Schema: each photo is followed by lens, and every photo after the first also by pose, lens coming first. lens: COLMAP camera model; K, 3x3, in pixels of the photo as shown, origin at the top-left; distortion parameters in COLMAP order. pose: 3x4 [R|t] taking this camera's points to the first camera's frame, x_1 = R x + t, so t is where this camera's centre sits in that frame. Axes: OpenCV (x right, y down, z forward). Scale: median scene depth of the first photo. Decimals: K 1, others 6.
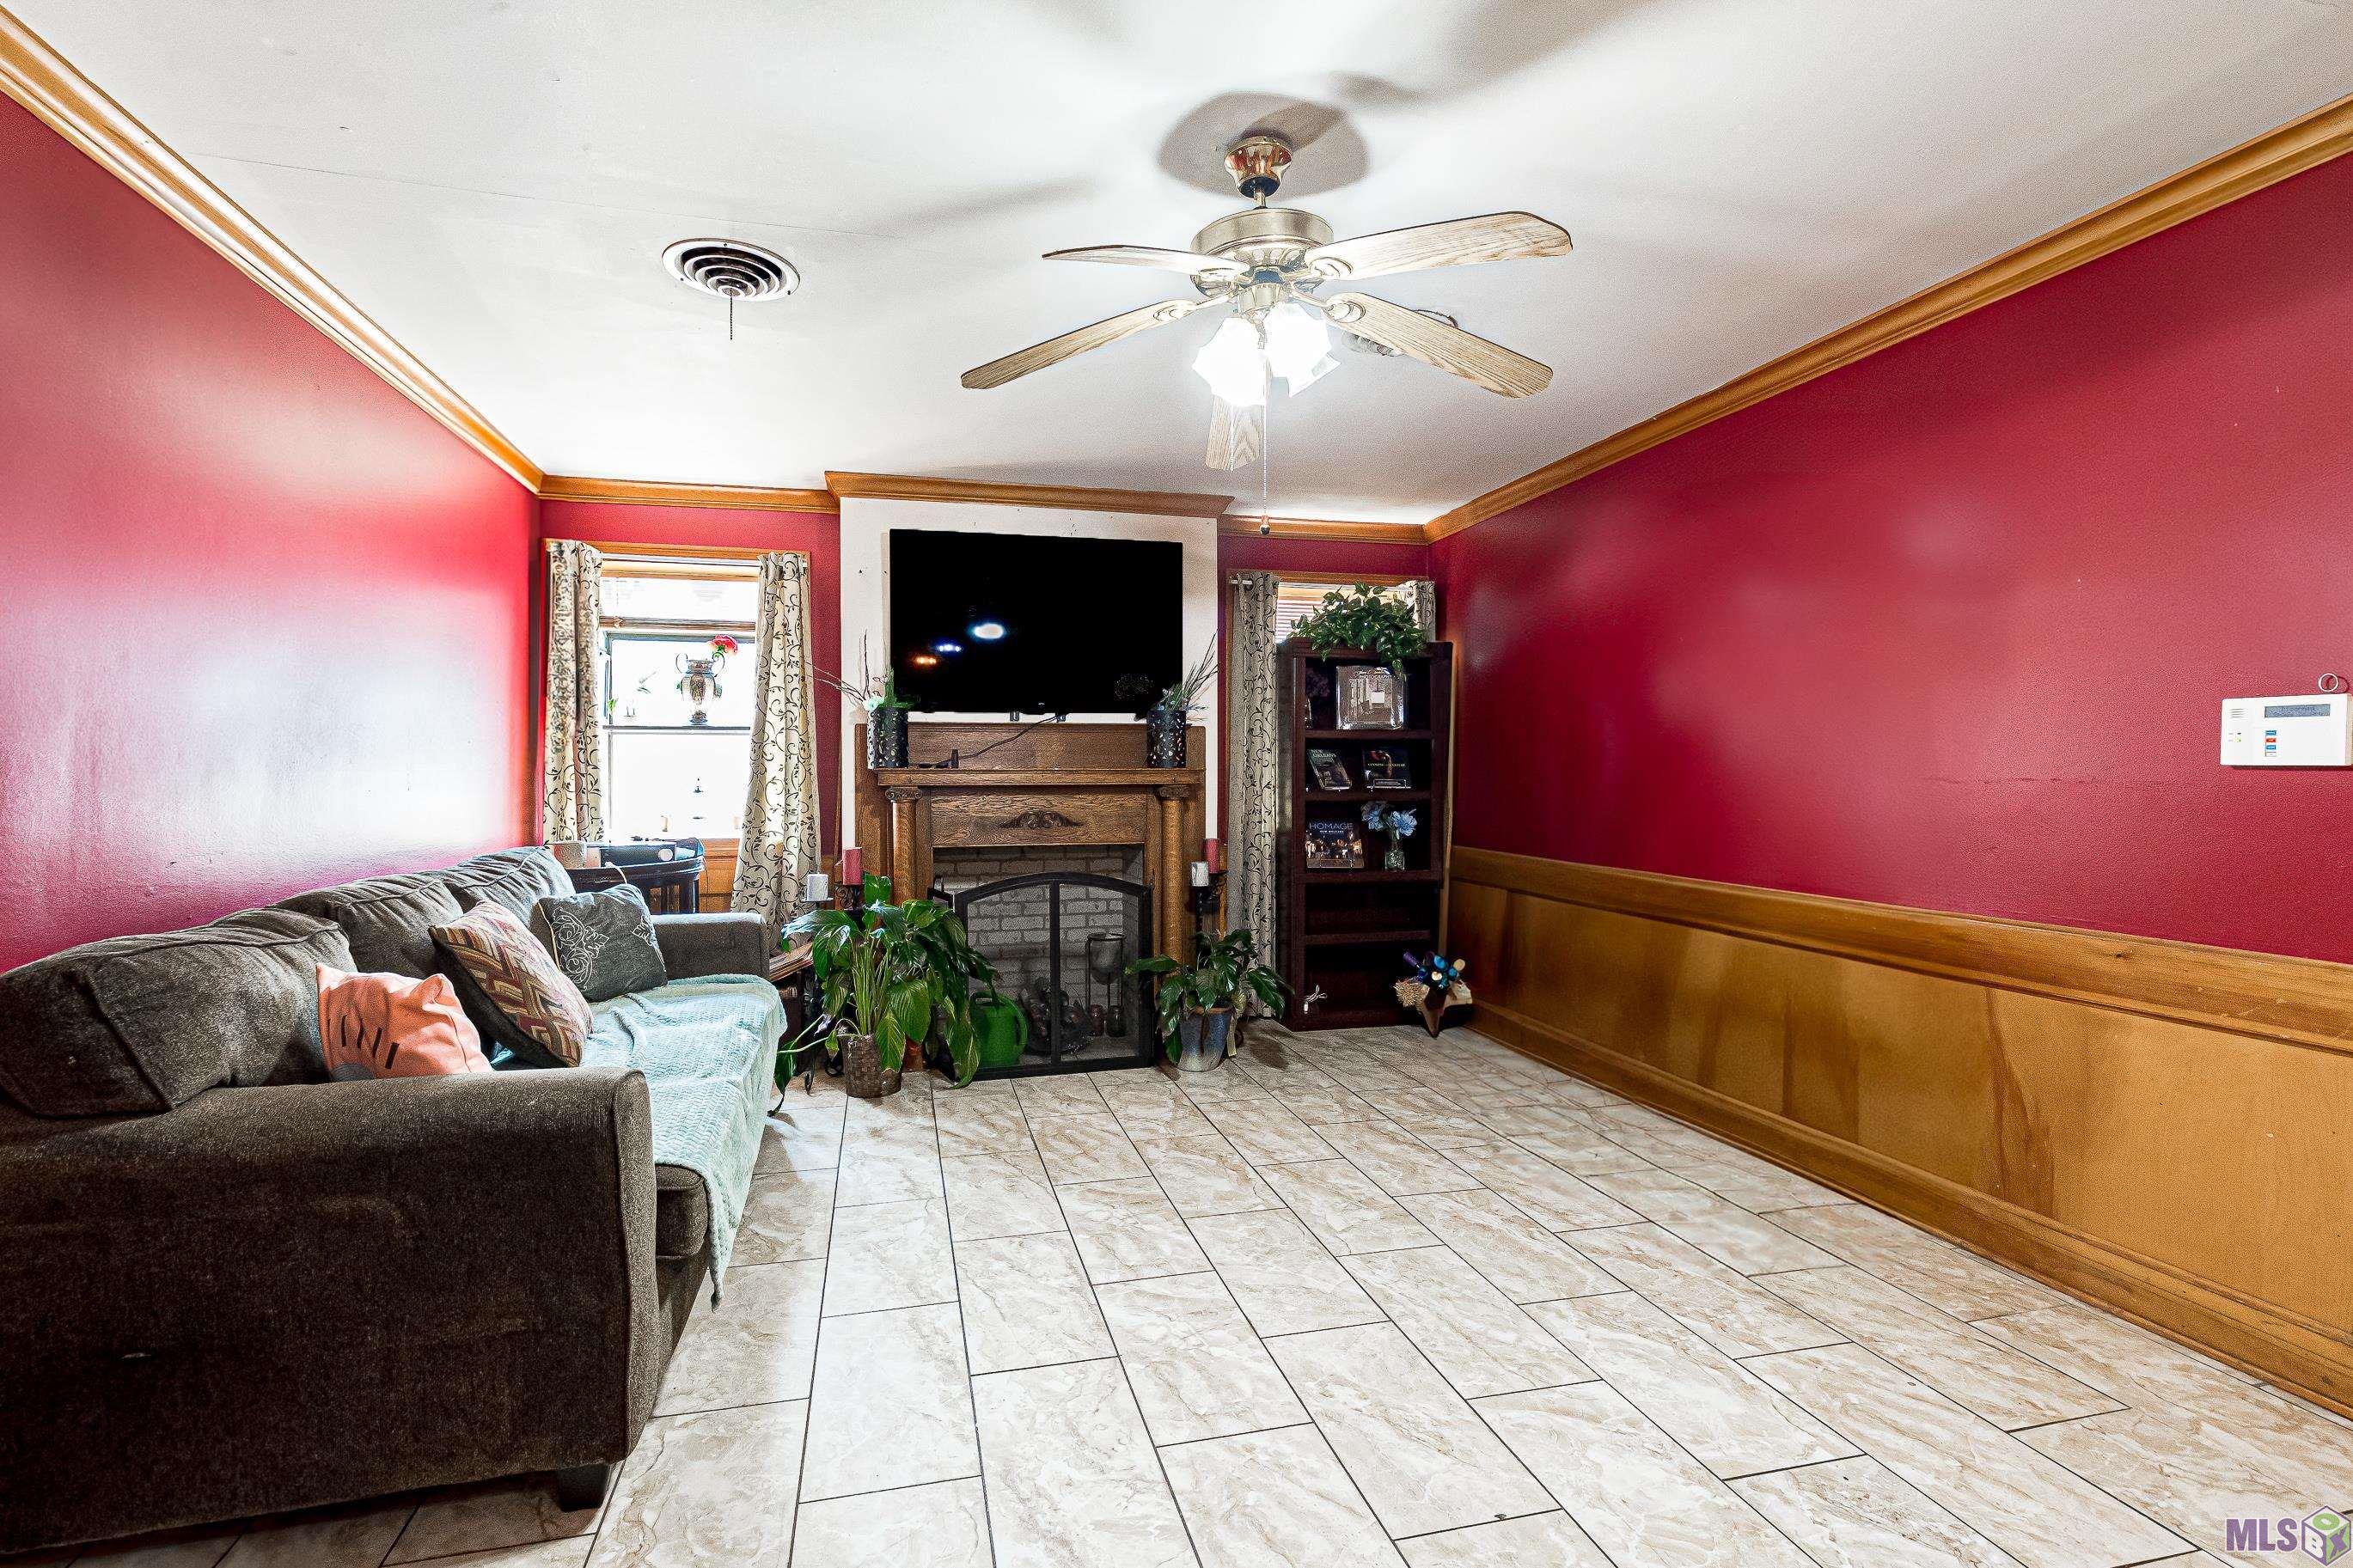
lens RADIAL K [[1084.8, 0, 1164.5], [0, 1084.8, 782.5], [0, 0, 1]] dist [0.002026, 0.000147]
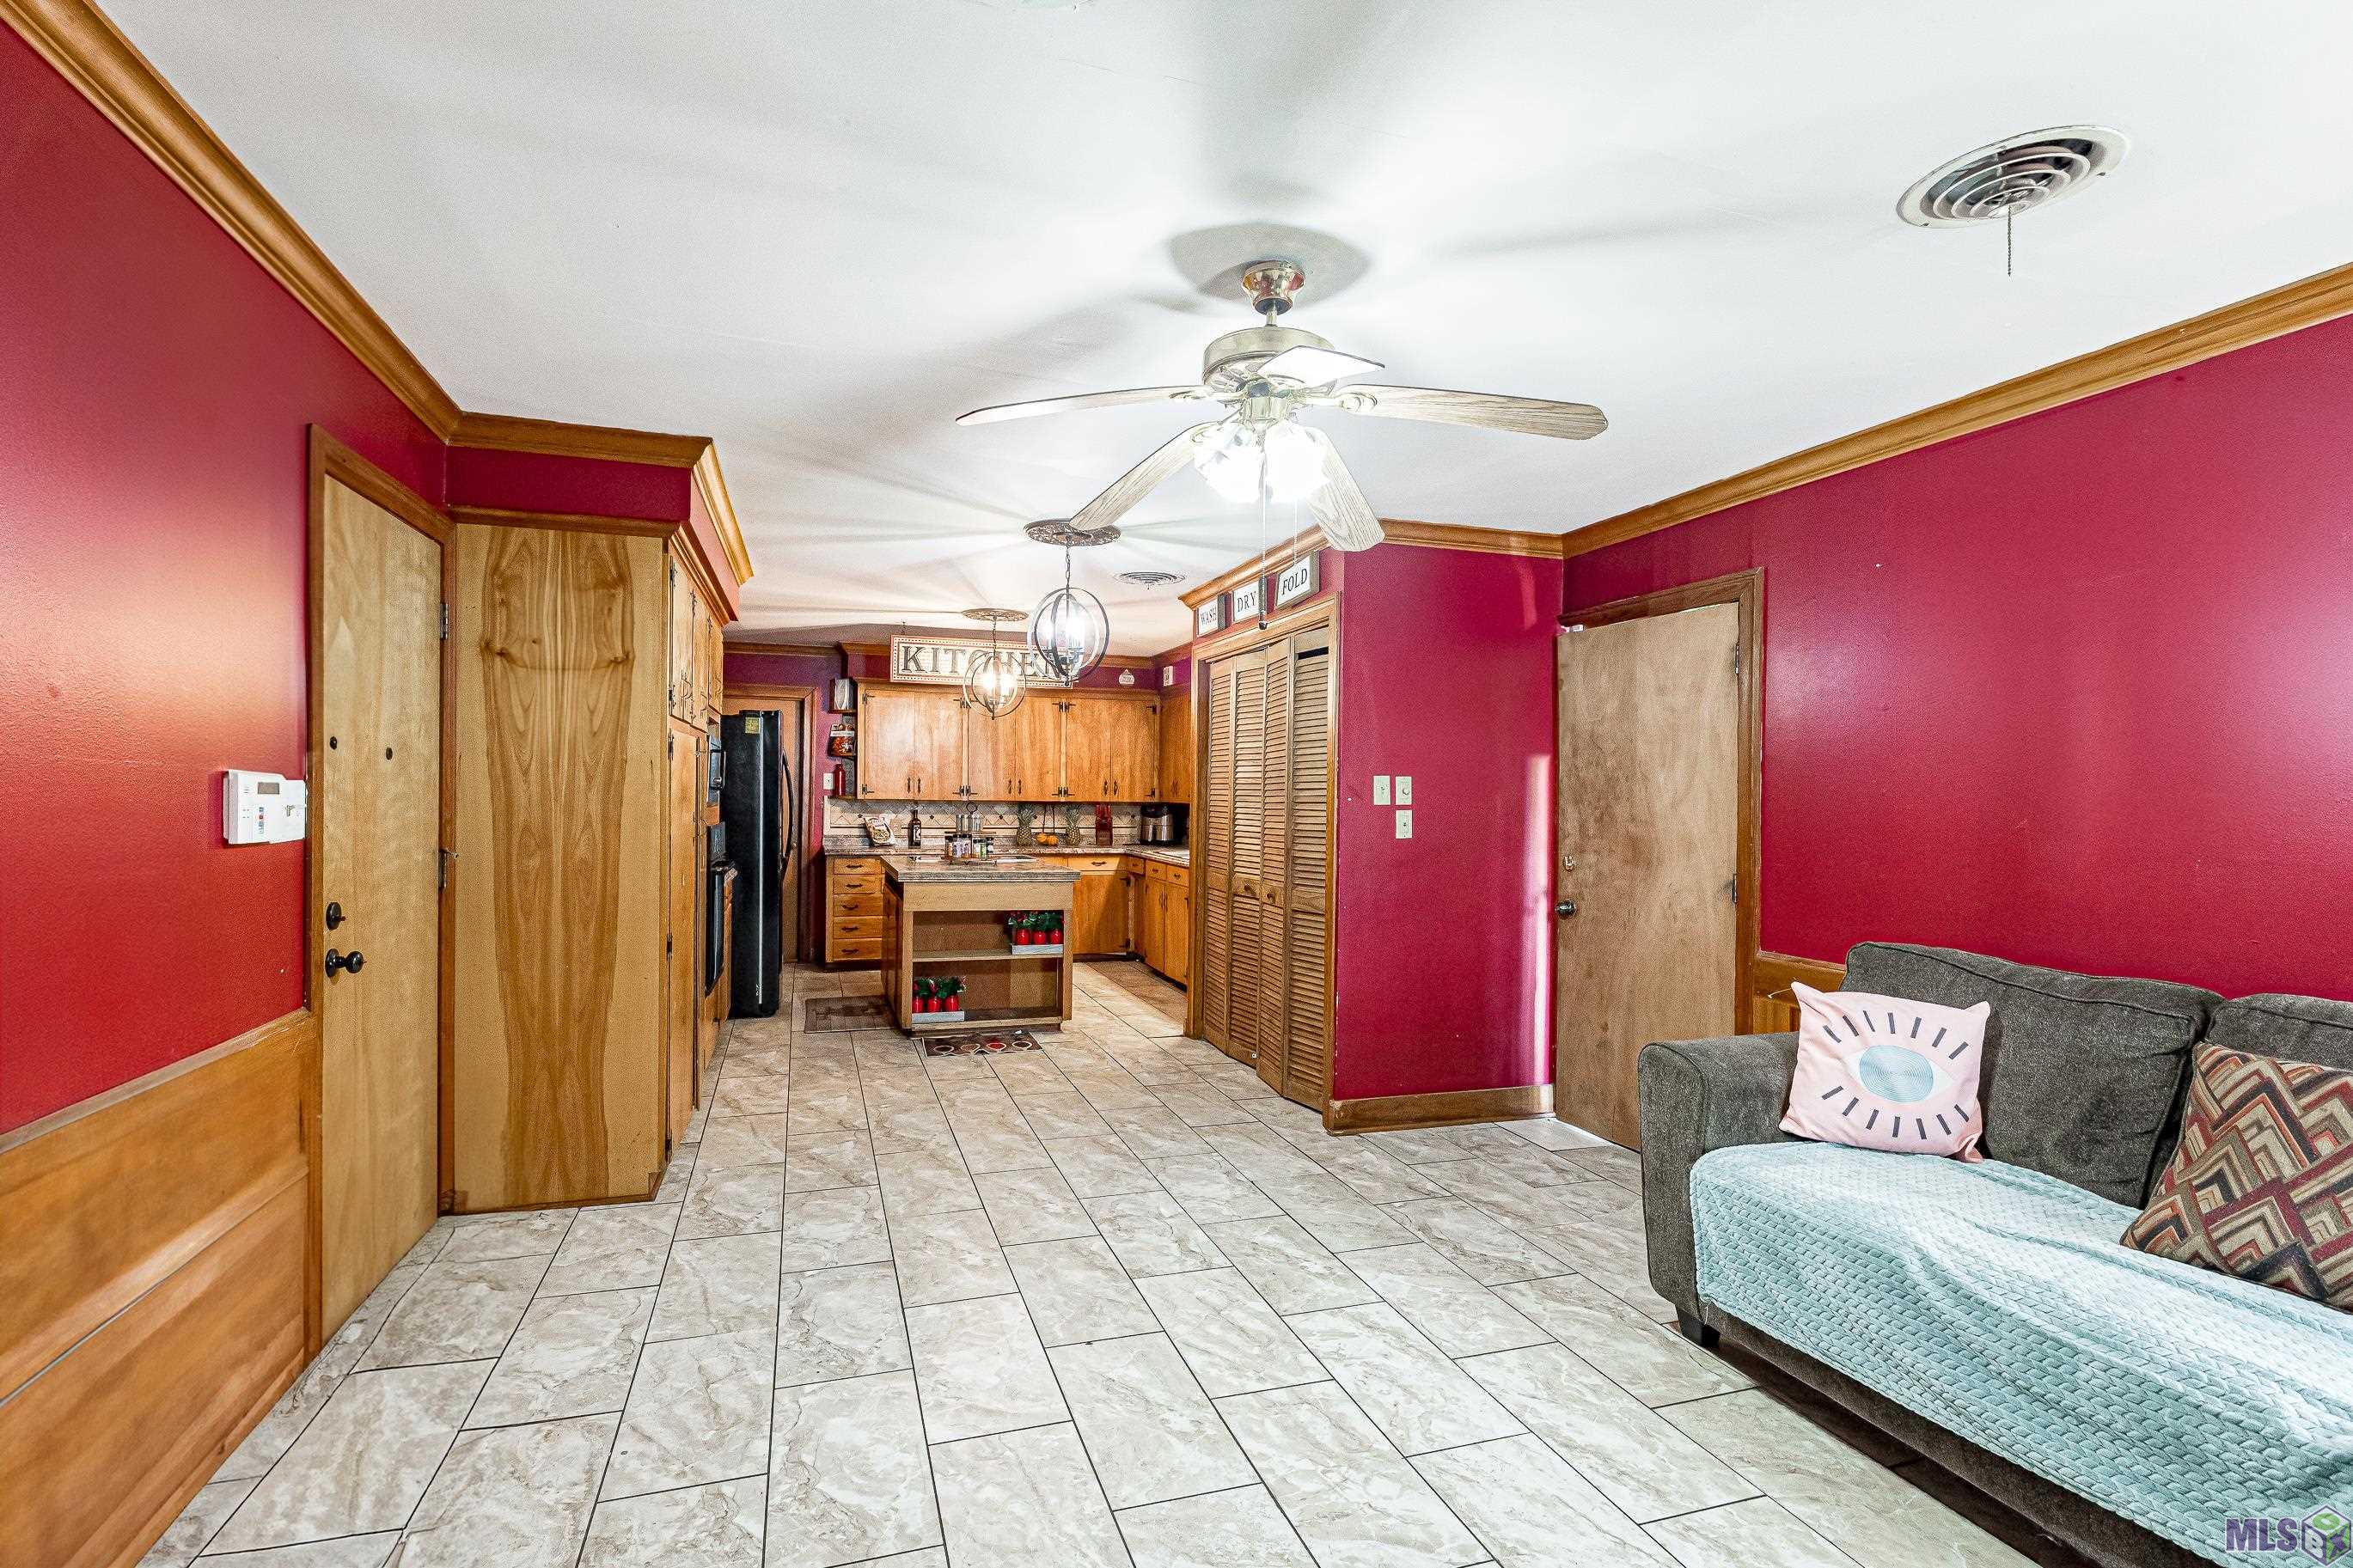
lens RADIAL K [[1084.8, 0, 1175.7], [0, 1084.8, 792.9], [0, 0, 1]] dist [0.002026, 0.000147]
pose [[-0.997601, -0.011651, -0.068239, 0.259317], [-0.012571, 0.999835, 0.013076, -0.089826], [0.068076, 0.013903, -0.997583, 2.140640]]
